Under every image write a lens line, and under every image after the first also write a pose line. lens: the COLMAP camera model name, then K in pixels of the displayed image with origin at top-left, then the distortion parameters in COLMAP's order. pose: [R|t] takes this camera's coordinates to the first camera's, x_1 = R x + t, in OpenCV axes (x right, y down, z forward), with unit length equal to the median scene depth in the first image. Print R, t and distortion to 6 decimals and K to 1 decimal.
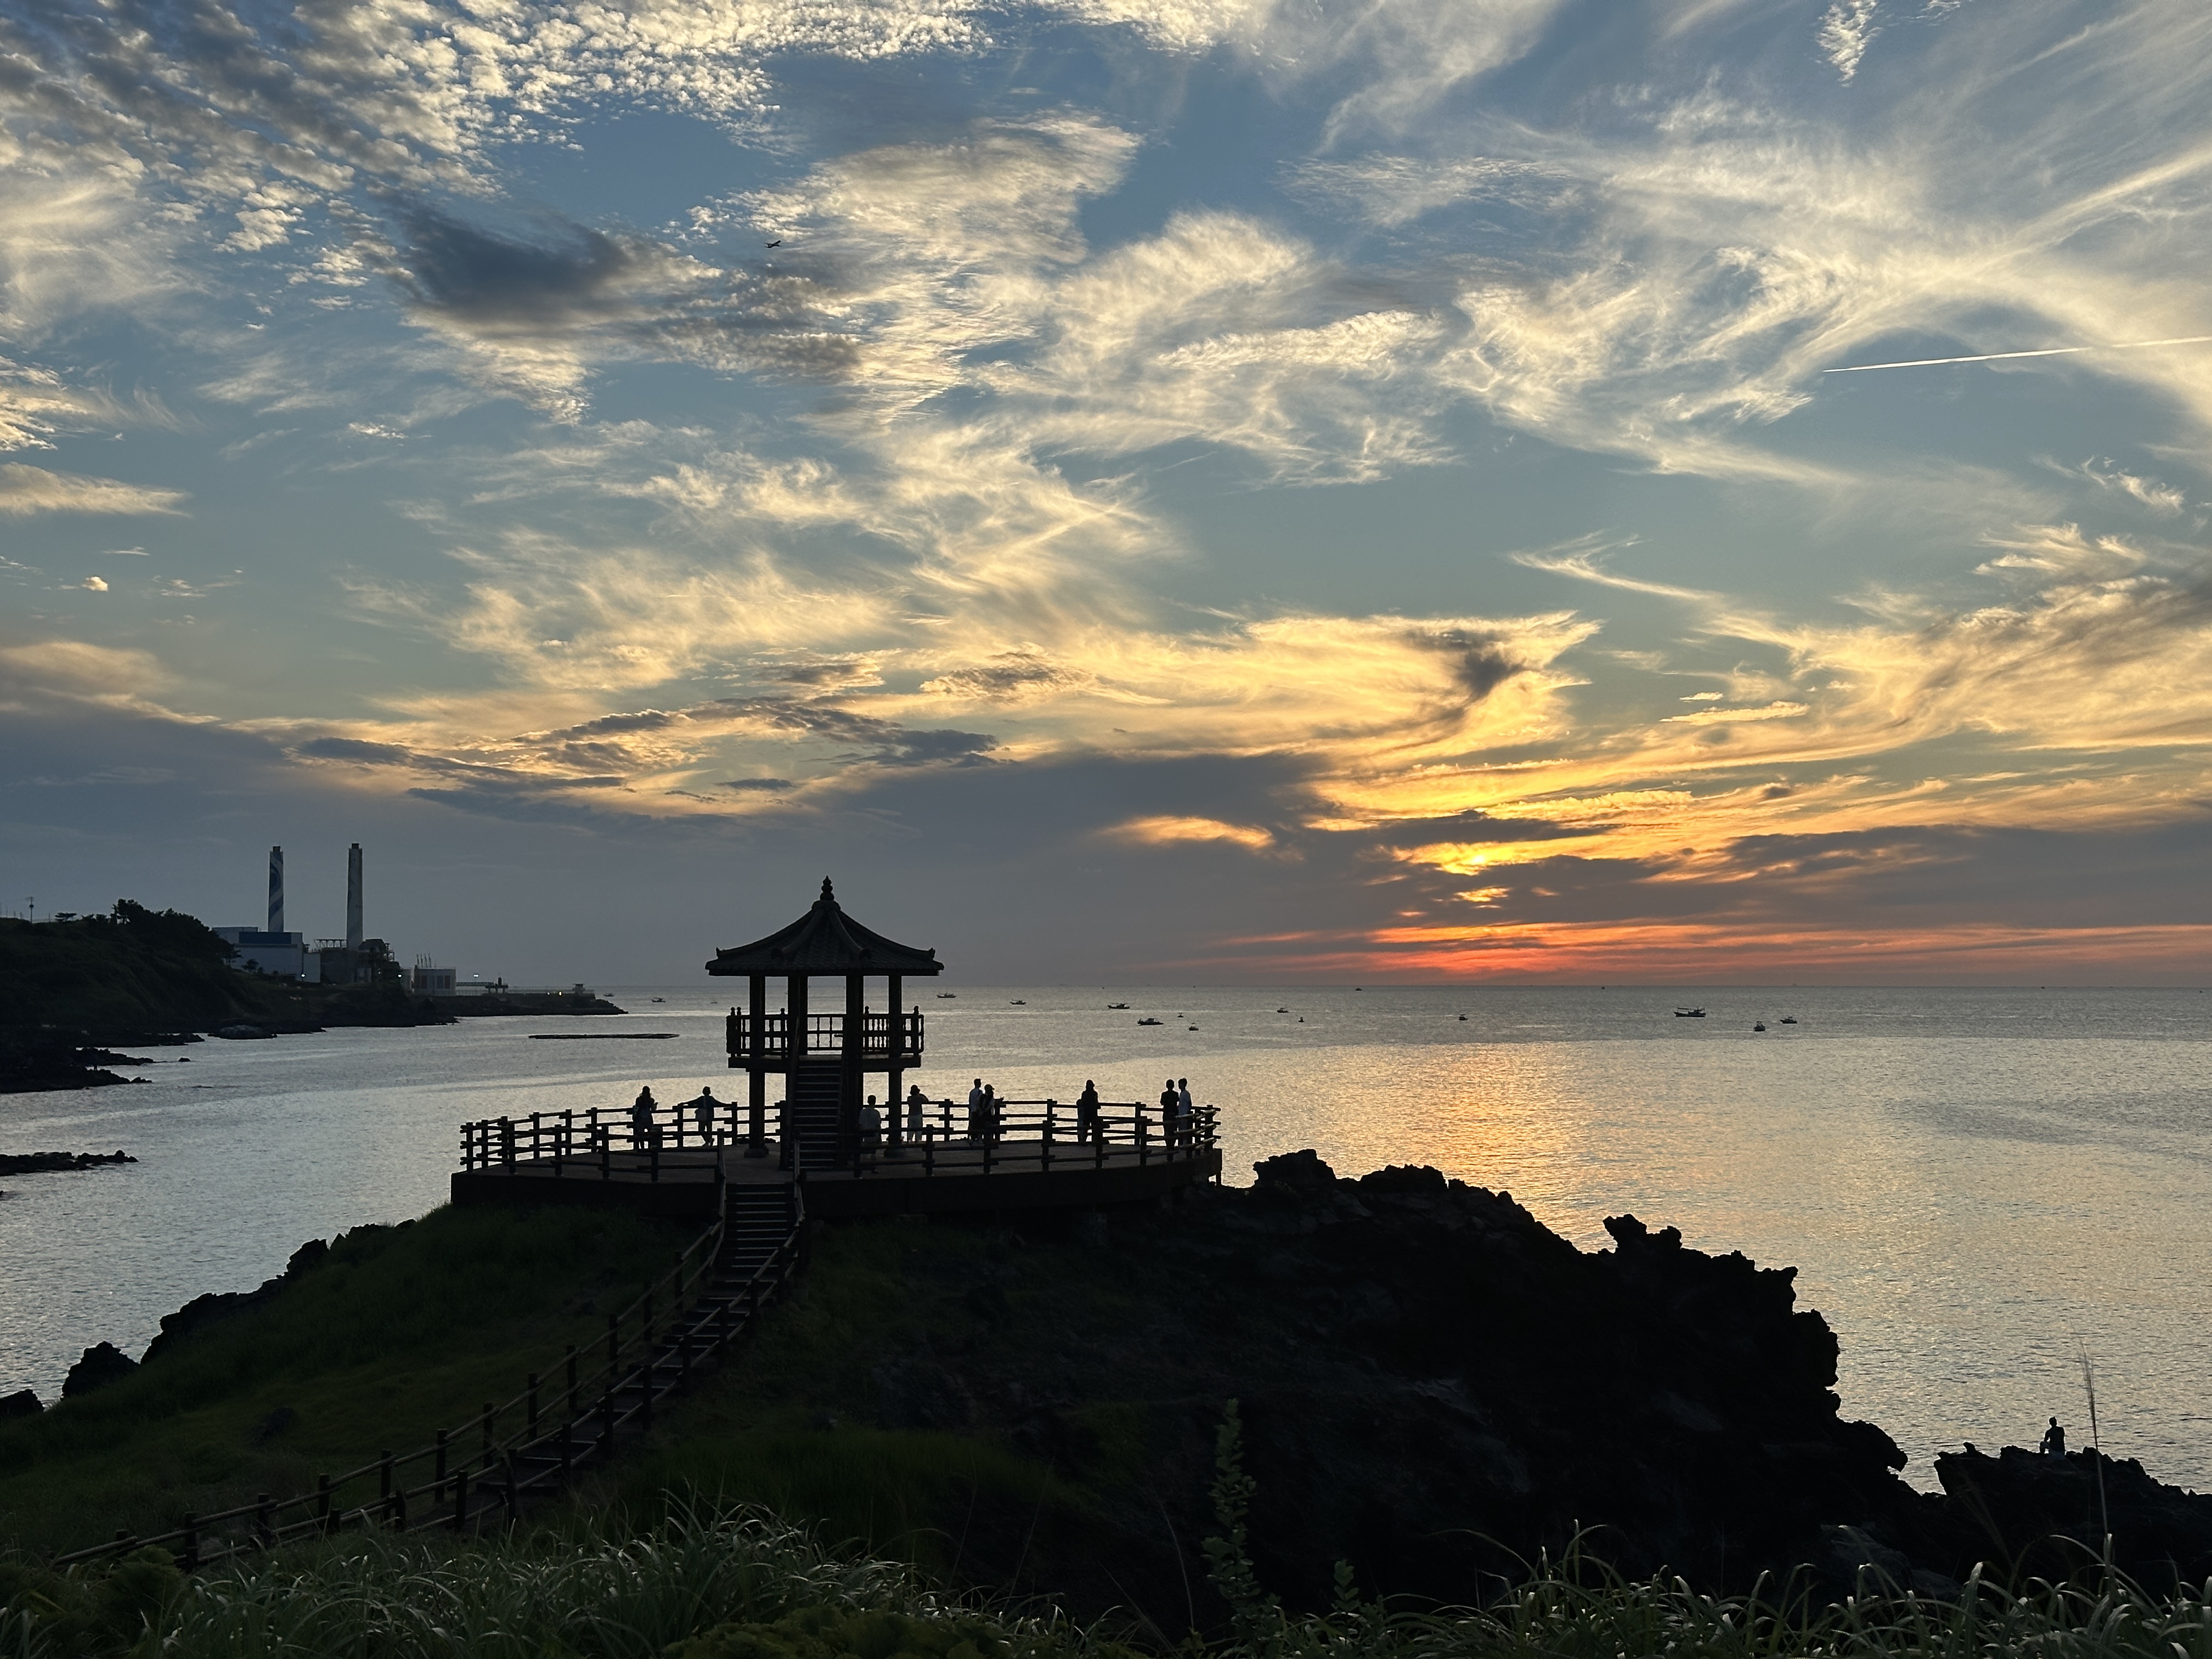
lens RADIAL K [[3107.1, 0, 1105.1], [0, 3107.1, 774.3], [0, 0, 1]] dist [-0.012570, 1.400188]
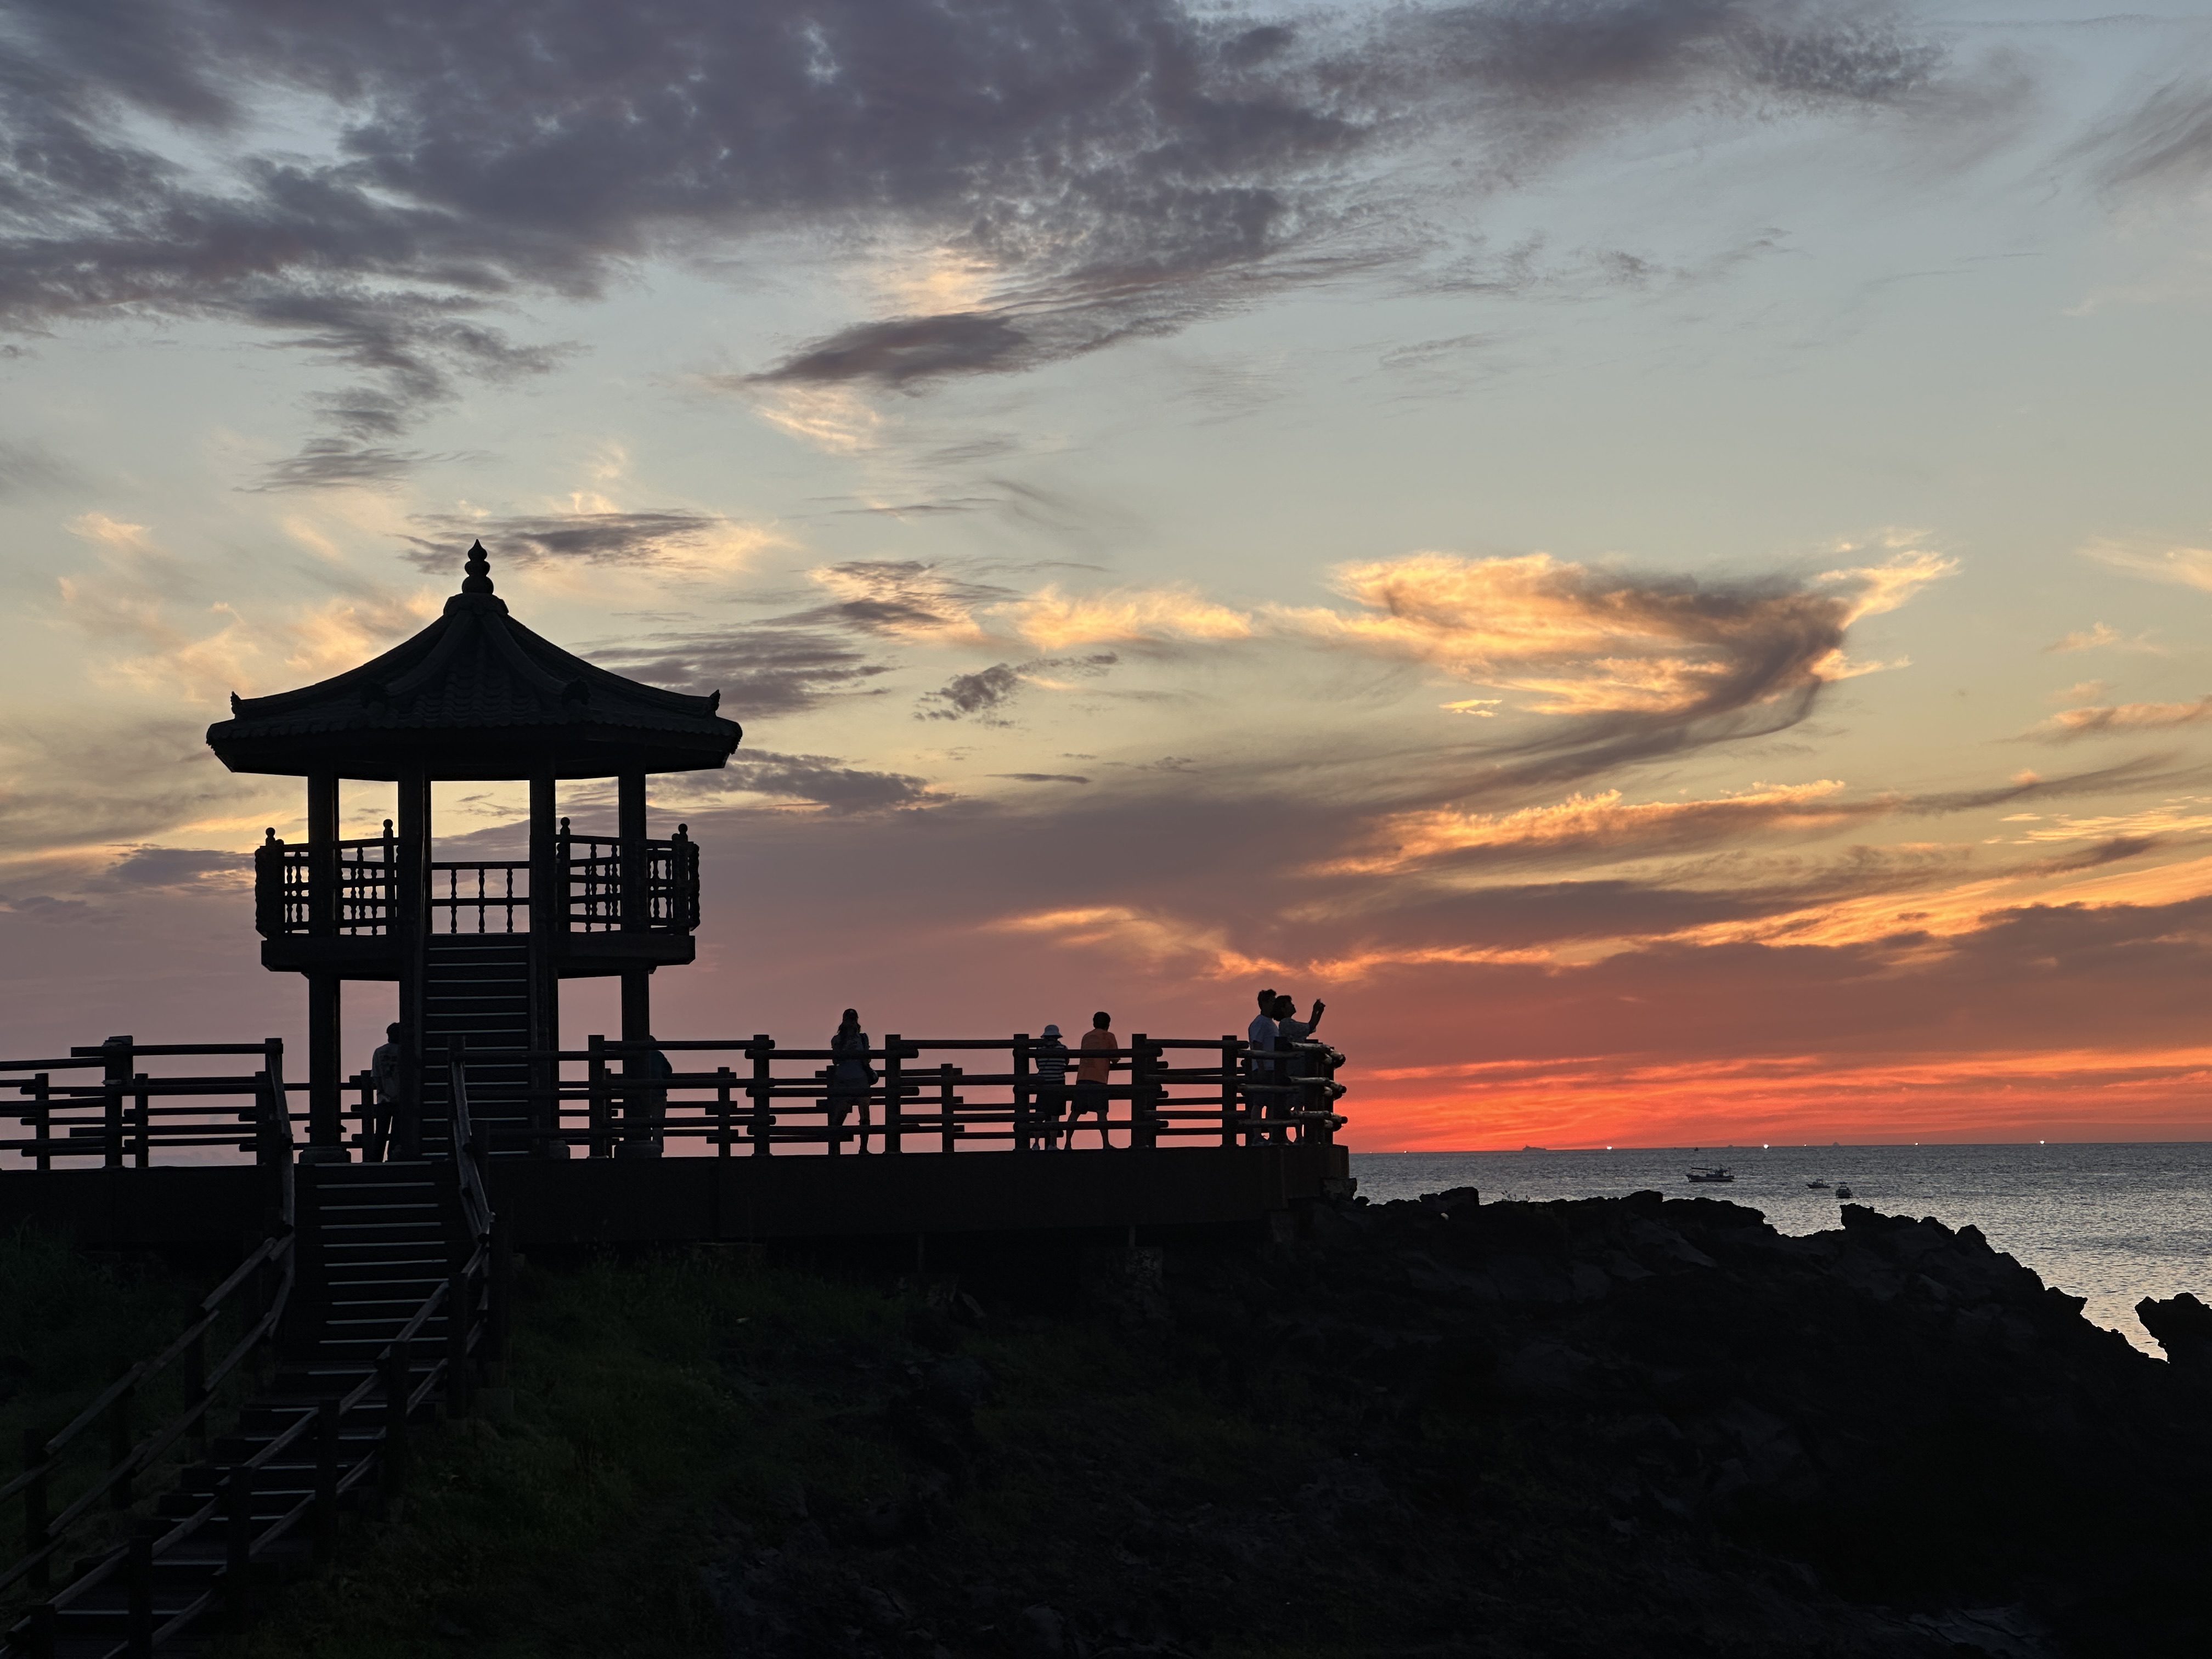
lens RADIAL K [[5042.8, 0, 1064.1], [0, 5042.8, 790.9], [0, 0, 1]] dist [-0.180859, 6.287415]
pose [[0.997896, -0.009679, 0.064101, -0.053157], [0.009876, 0.999947, -0.002756, 0.073176], [-0.064071, 0.003383, 0.997940, 0.276896]]
